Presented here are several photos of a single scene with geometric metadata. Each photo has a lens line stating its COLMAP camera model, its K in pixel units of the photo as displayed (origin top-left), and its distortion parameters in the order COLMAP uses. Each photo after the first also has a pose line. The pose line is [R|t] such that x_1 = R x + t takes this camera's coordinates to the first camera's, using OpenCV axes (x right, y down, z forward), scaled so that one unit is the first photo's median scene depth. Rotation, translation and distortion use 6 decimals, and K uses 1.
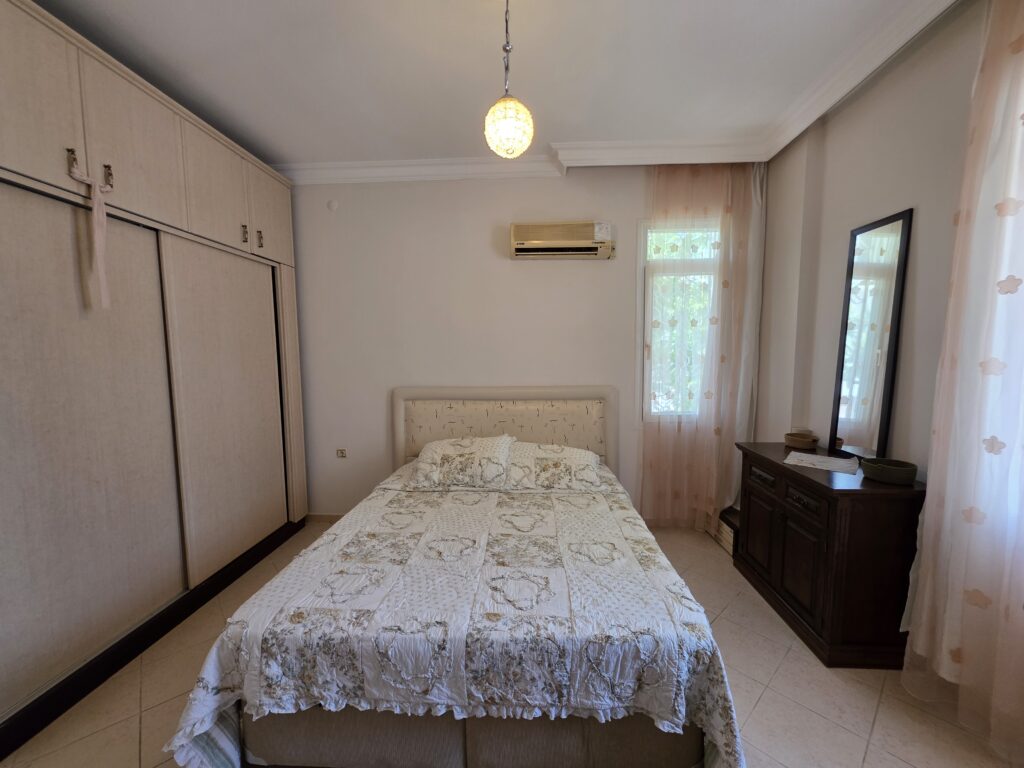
lens RADIAL K [[407.3, 0, 516.1], [0, 407.3, 388.5], [0, 0, 1]] dist [0.004047, 0.000322]
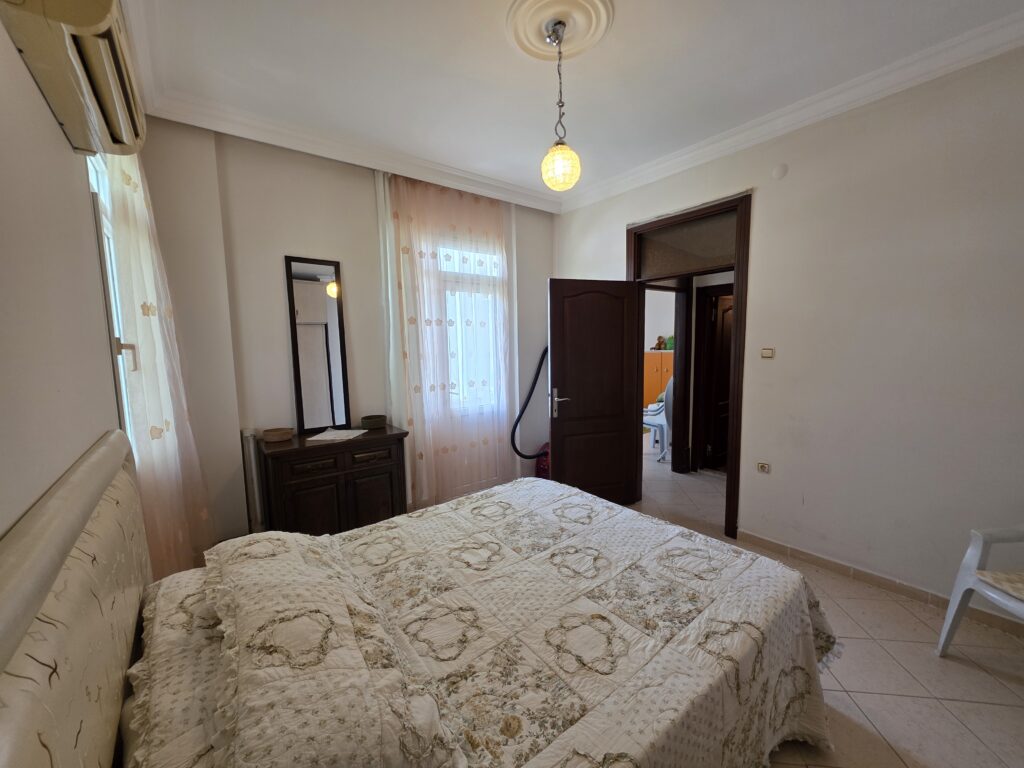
lens RADIAL K [[407.3, 0, 516.1], [0, 407.3, 388.5], [0, 0, 1]] dist [0.004047, 0.000322]
pose [[-0.656892, -0.055494, 0.751939, -0.740563], [0.094435, 0.983379, 0.155073, -0.146775], [-0.748047, 0.172876, -0.640734, 1.640919]]
